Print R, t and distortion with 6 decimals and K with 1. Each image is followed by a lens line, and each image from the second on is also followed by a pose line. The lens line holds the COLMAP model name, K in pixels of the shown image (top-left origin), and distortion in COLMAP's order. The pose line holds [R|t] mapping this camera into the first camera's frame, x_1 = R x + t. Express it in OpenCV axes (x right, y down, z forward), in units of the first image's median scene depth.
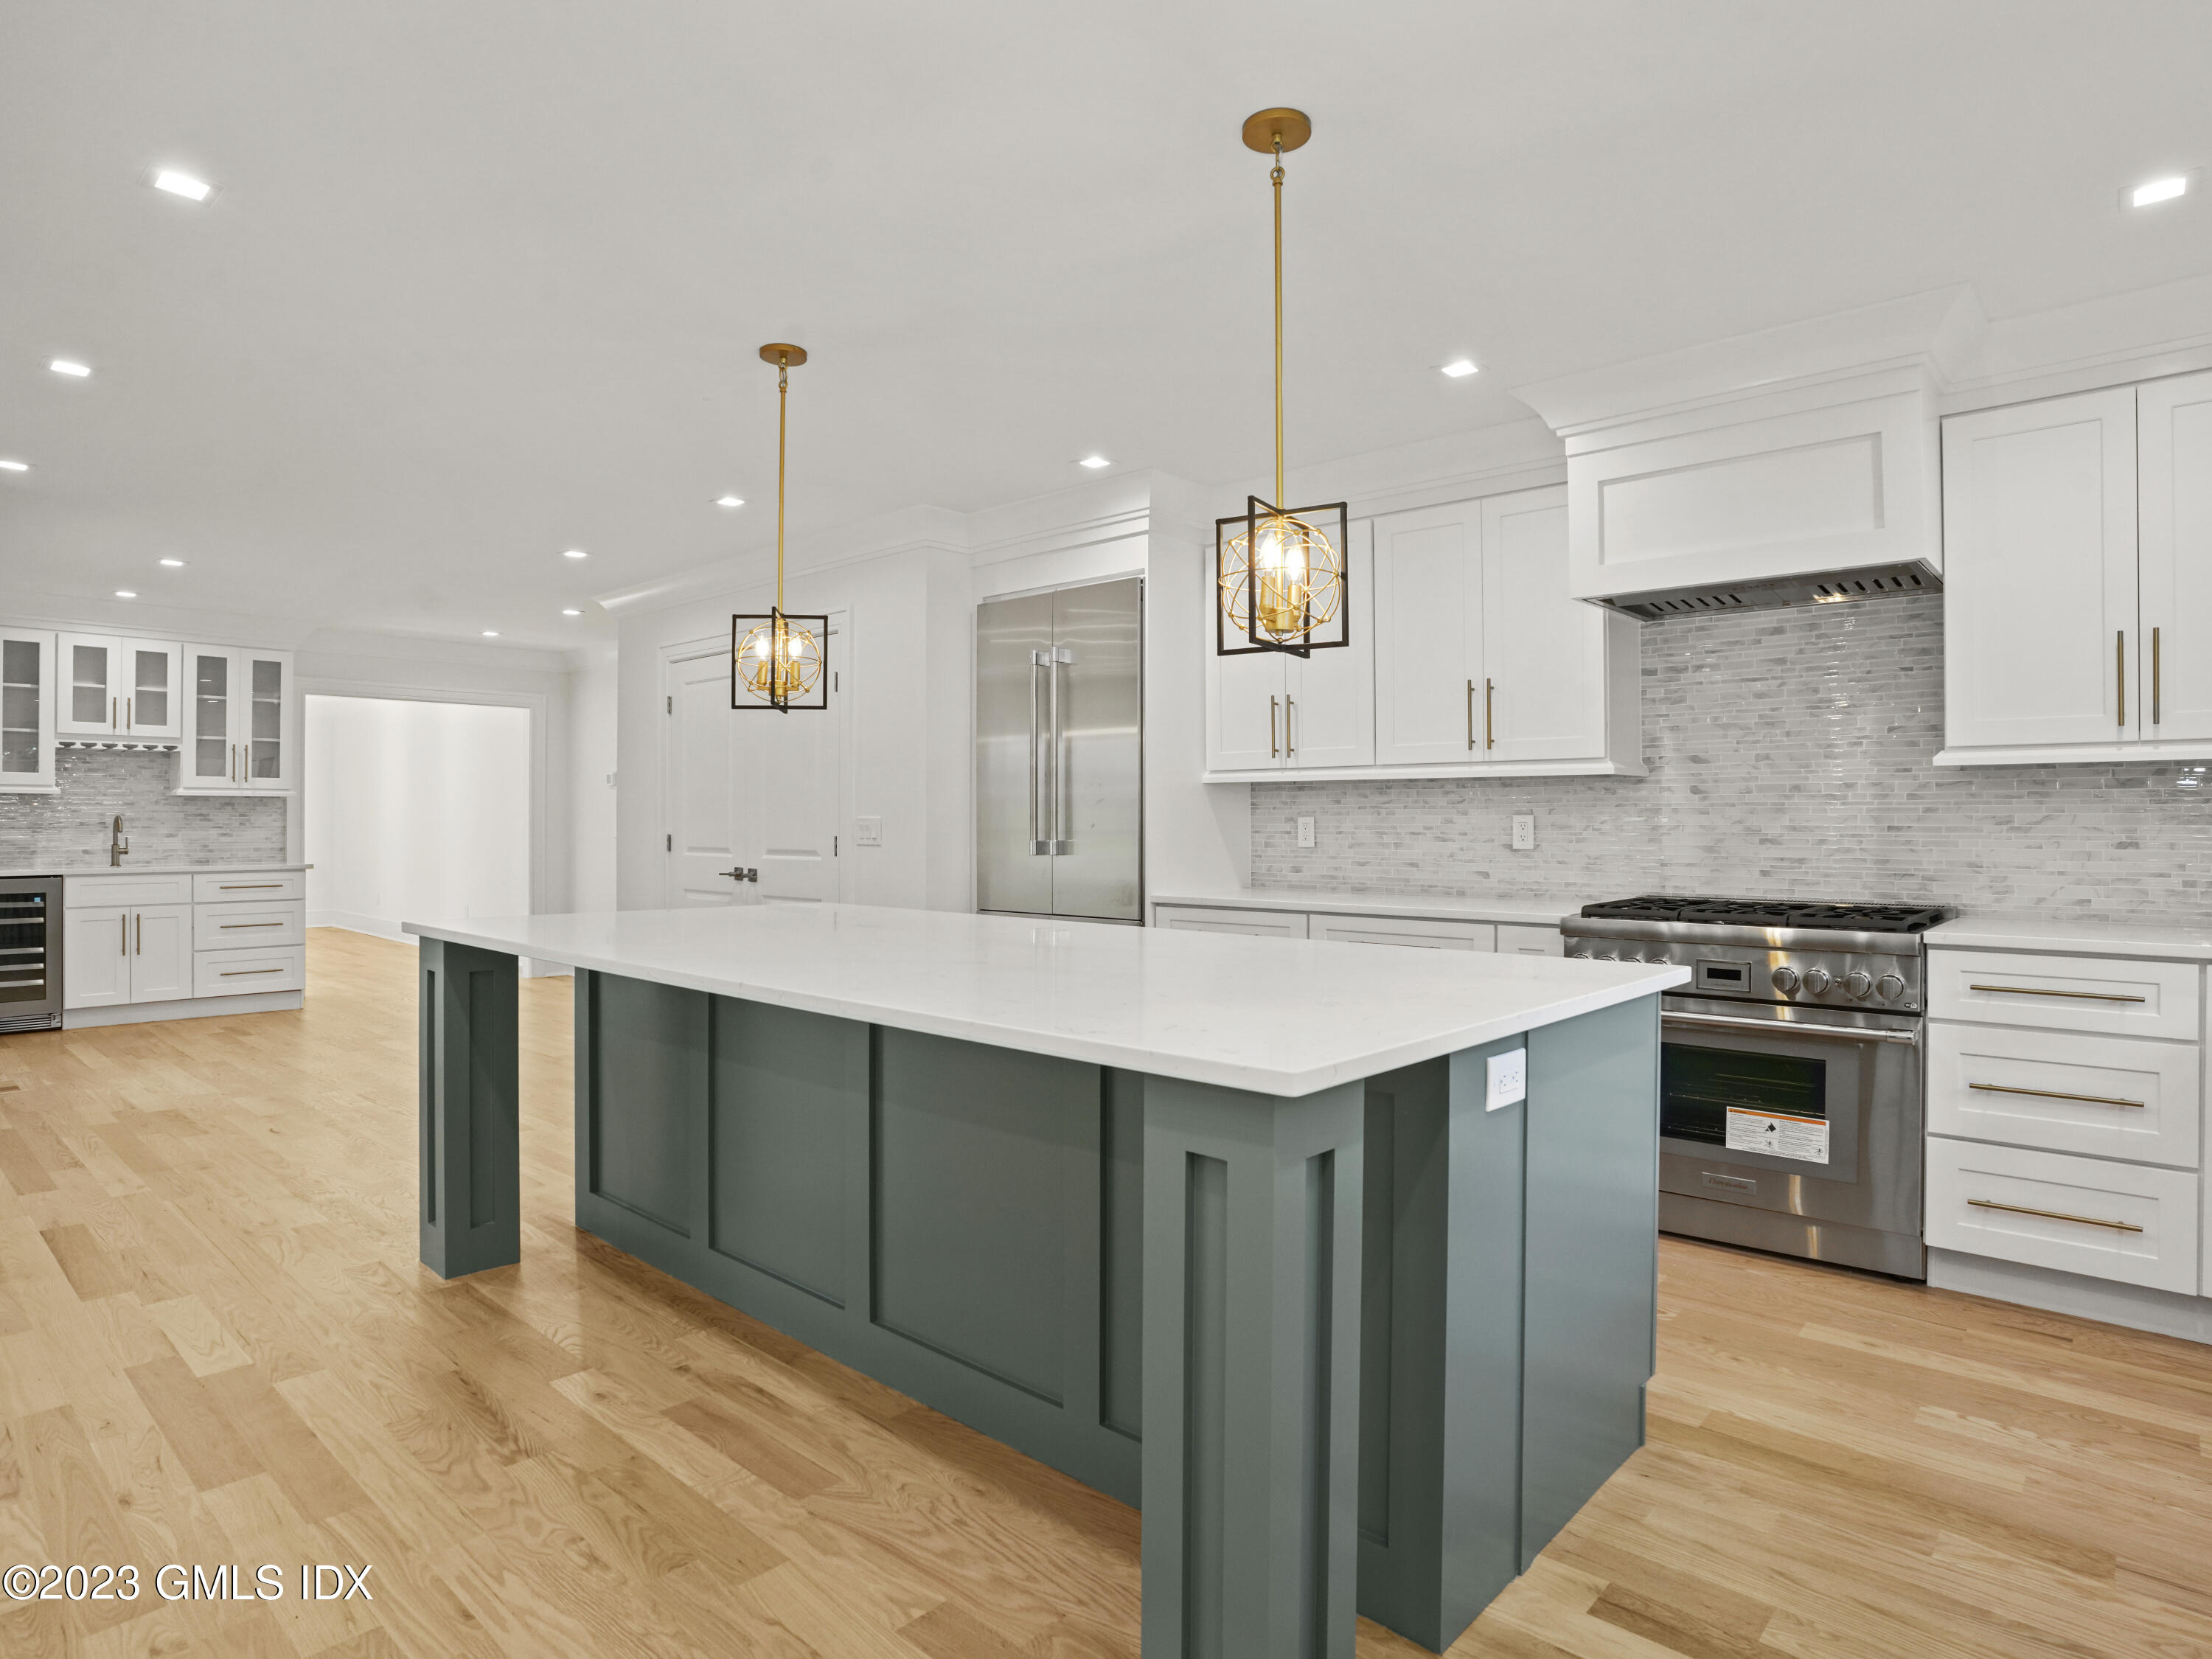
lens RADIAL K [[1249.0, 0, 1106.0], [0, 1249.0, 829.5], [0, 0, 1]] dist [-0.055695, 0.027645]
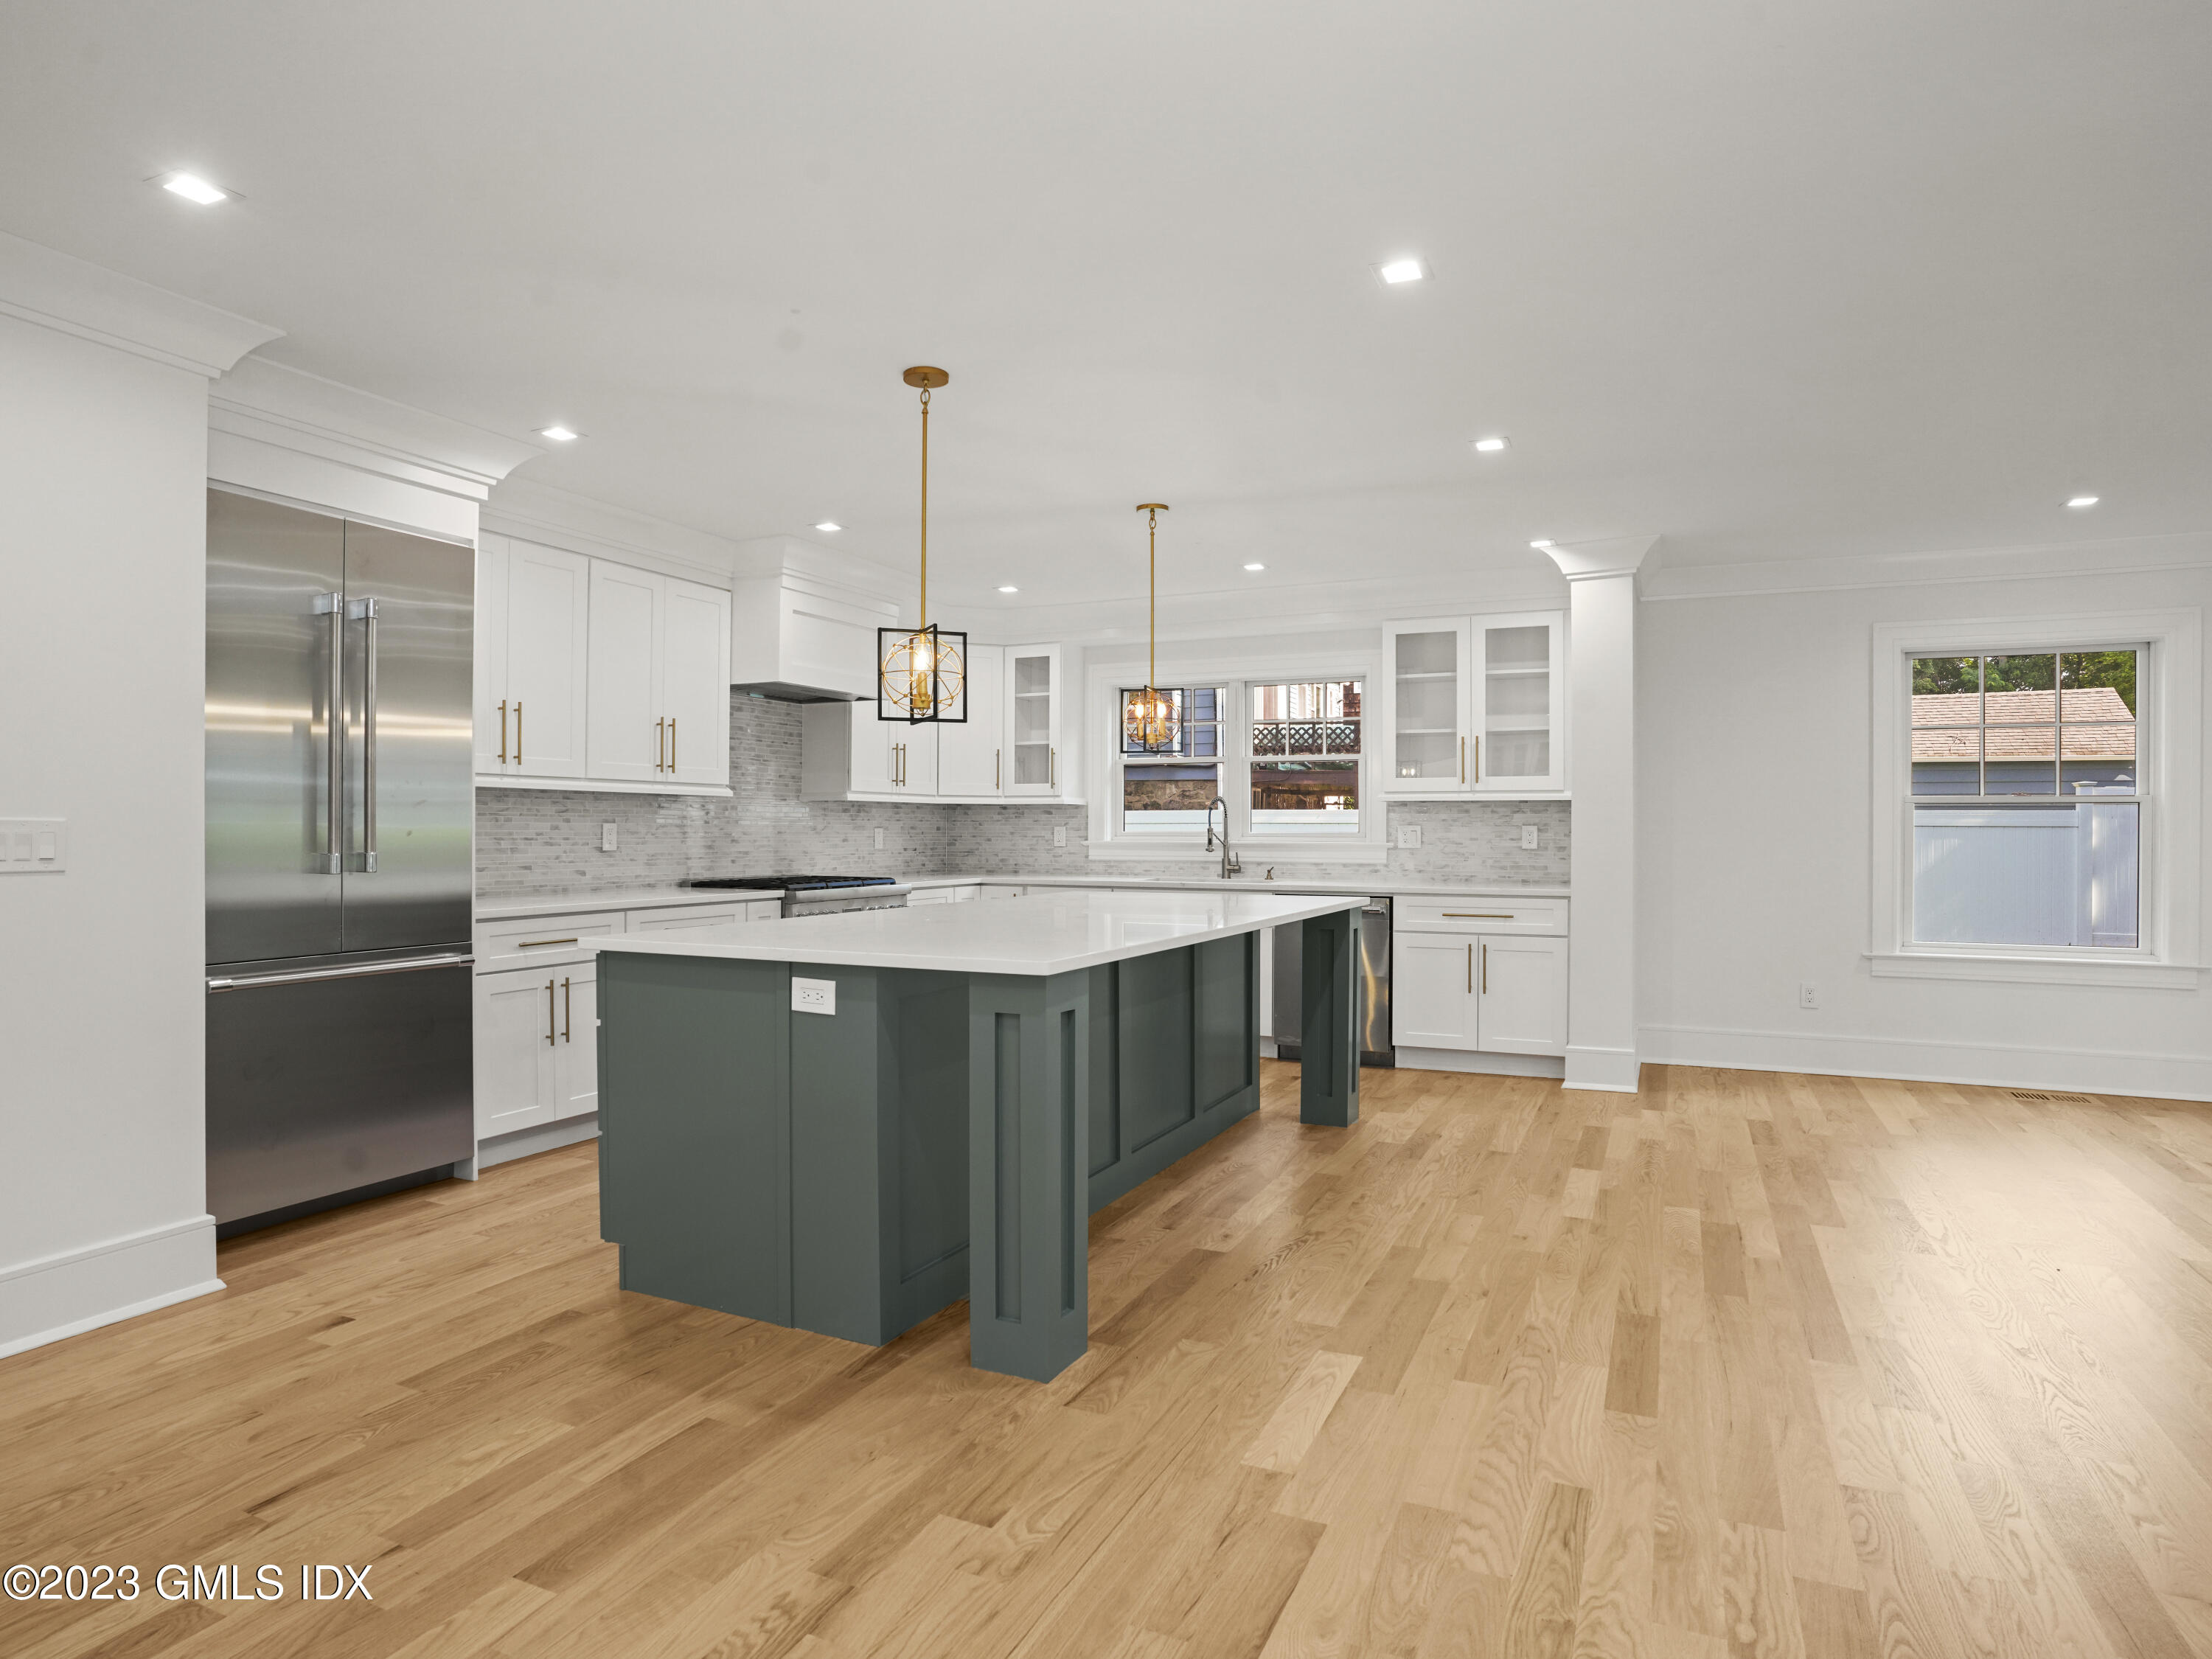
lens RADIAL K [[1249.0, 0, 1106.0], [0, 1249.0, 829.5], [0, 0, 1]] dist [-0.055695, 0.027645]
pose [[-0.307420, -0.000992, 0.951573, -1.004878], [0.001558, 0.999998, 0.001545, -0.006458], [-0.951573, 0.001957, -0.307418, 0.911505]]
